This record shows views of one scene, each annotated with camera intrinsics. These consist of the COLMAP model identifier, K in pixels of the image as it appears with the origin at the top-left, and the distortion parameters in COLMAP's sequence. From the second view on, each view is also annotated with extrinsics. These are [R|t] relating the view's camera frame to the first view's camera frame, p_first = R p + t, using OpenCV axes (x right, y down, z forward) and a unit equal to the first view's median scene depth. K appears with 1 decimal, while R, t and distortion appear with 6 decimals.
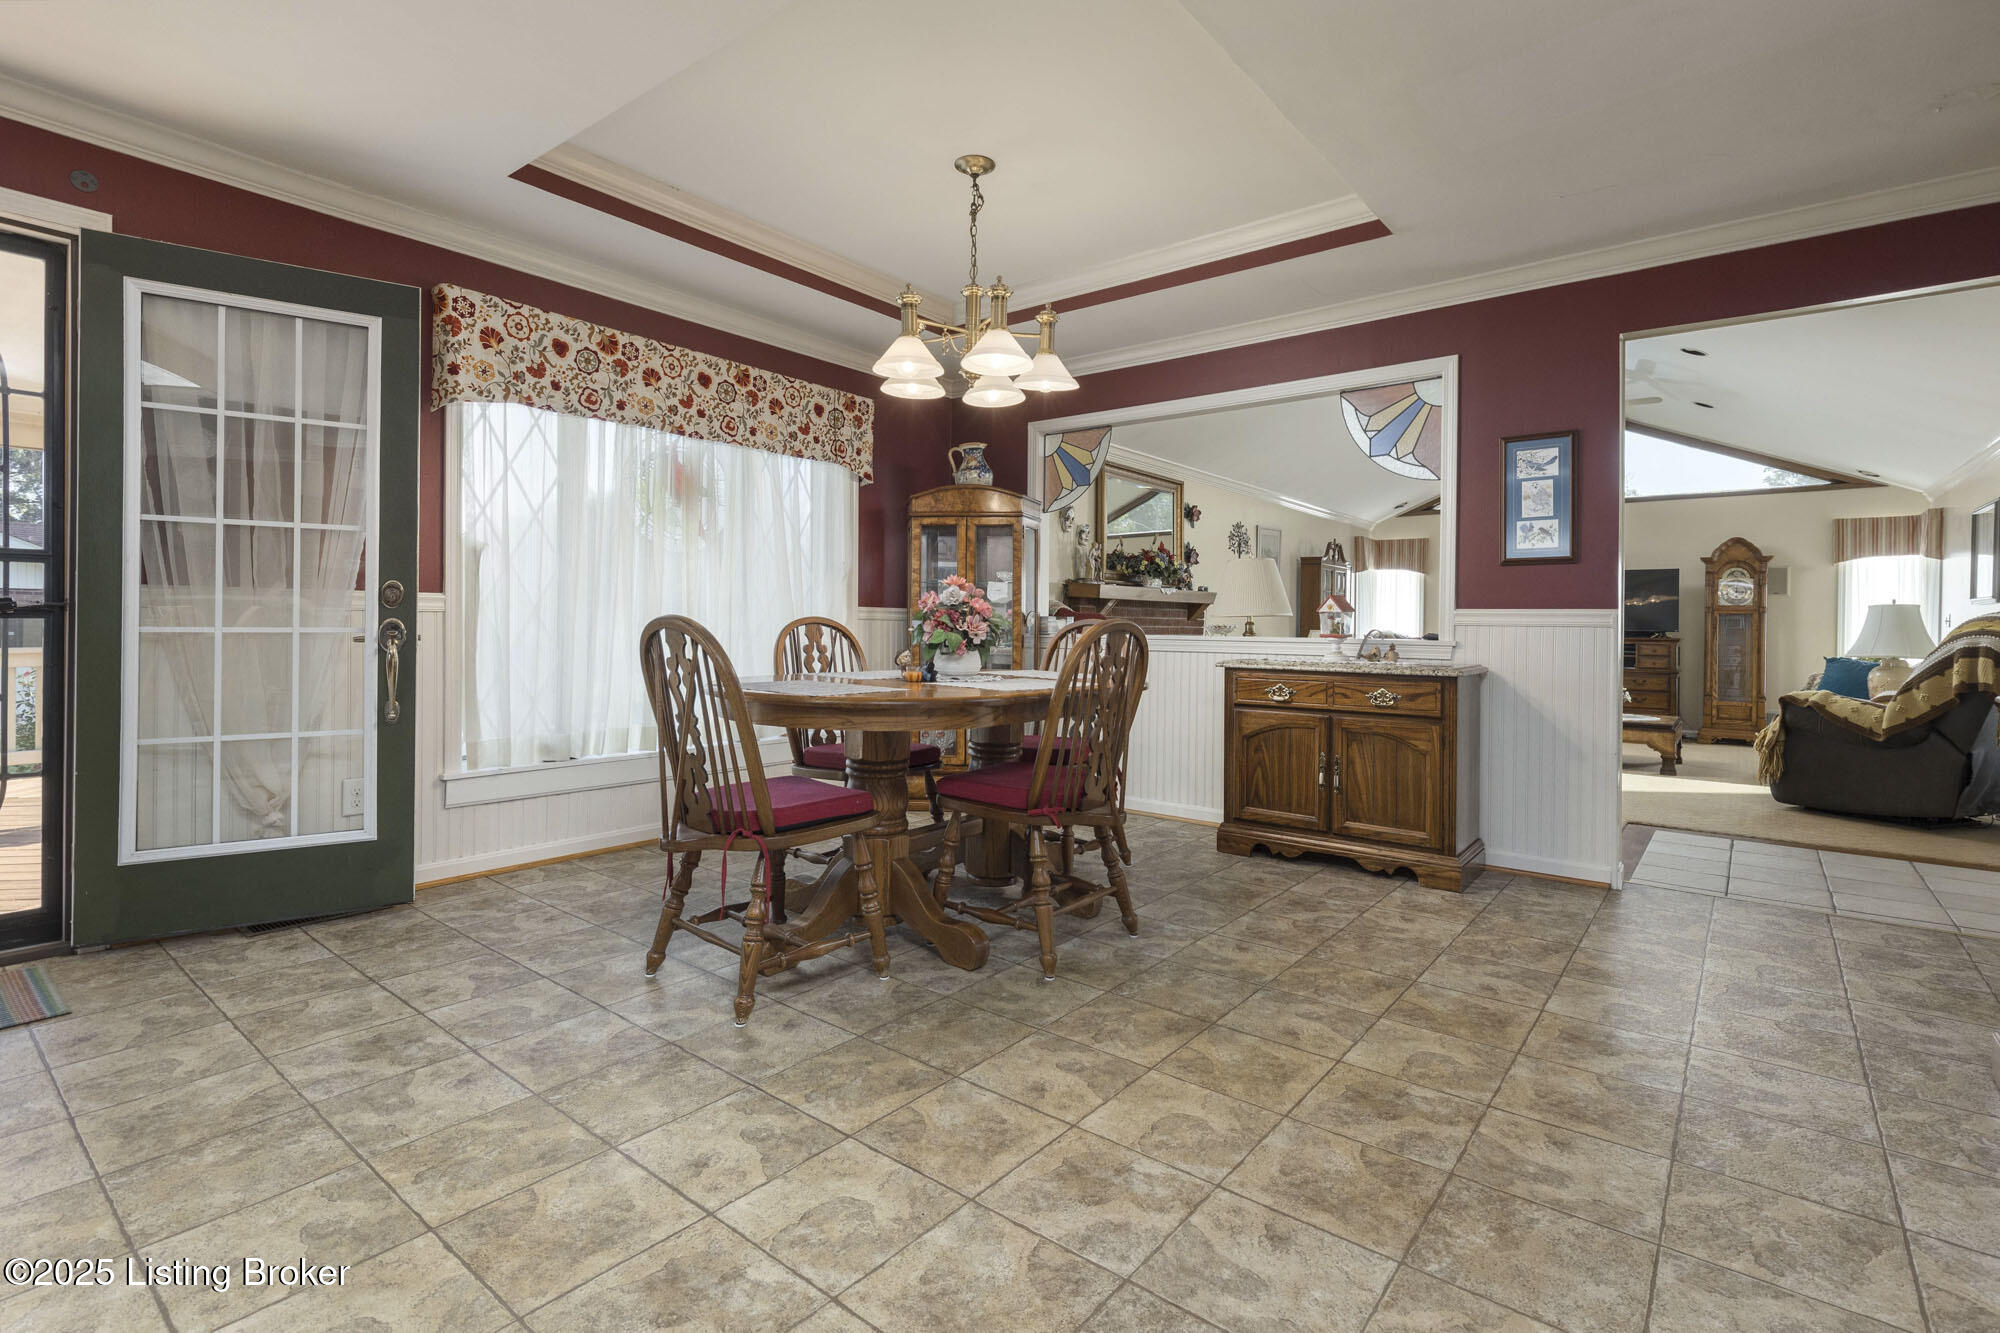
lens RADIAL K [[947.5, 0, 972.3], [0, 947.5, 615.2], [0, 0, 1]] dist [0.008420, 0.001537]
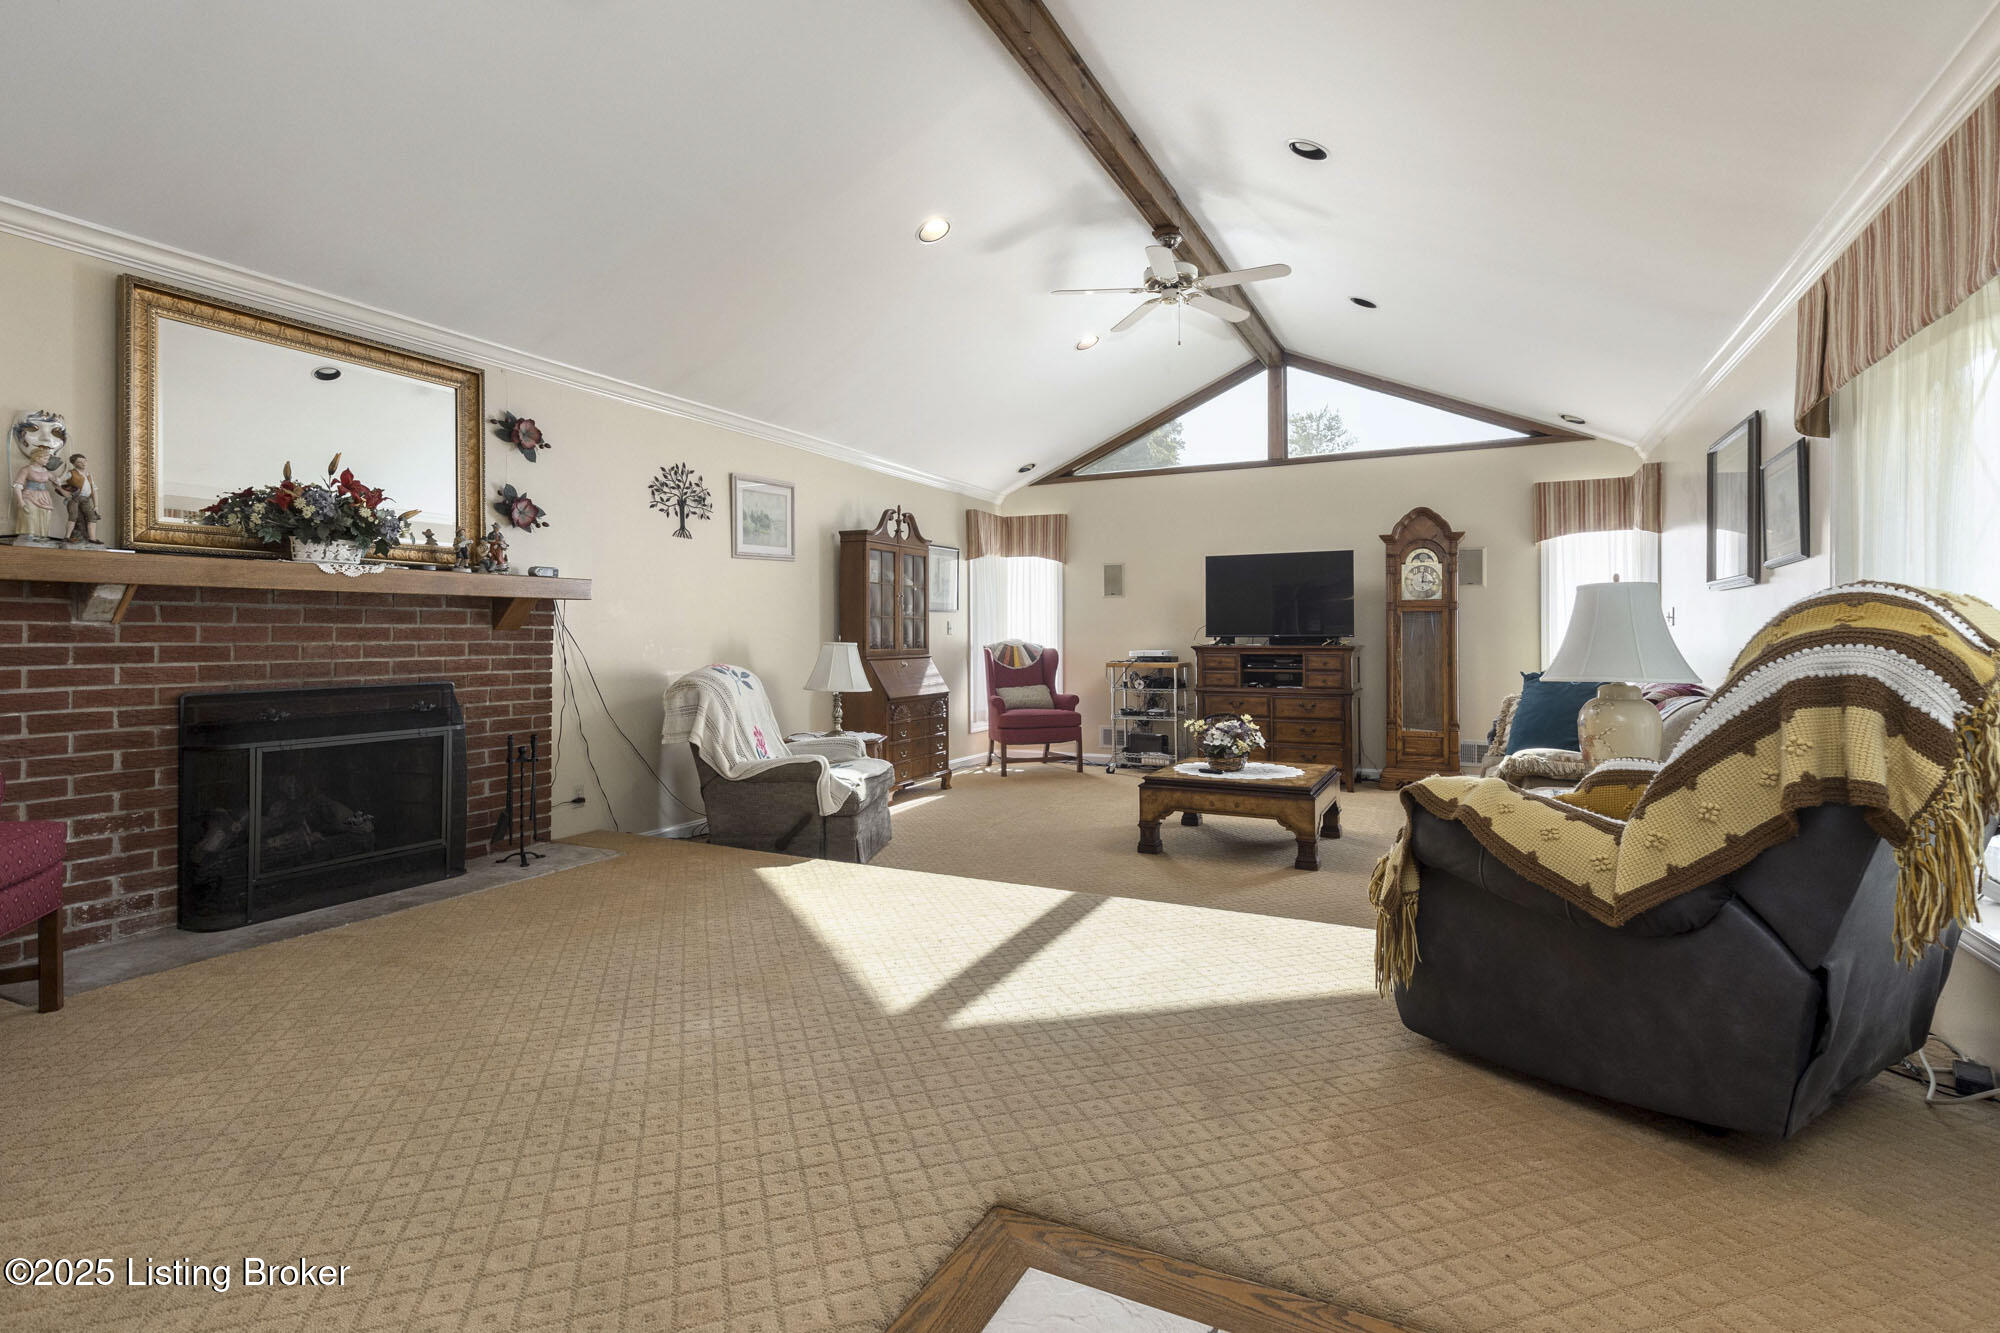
lens RADIAL K [[972.0, 0, 974.3], [0, 972.0, 616.6], [0, 0, 1]] dist [0.014404, -0.000300]
pose [[0.979485, -0.009269, 0.201303, 0.347741], [0.011122, 0.999906, -0.008075, 0.005358], [-0.201210, 0.010148, 0.979496, 0.372142]]
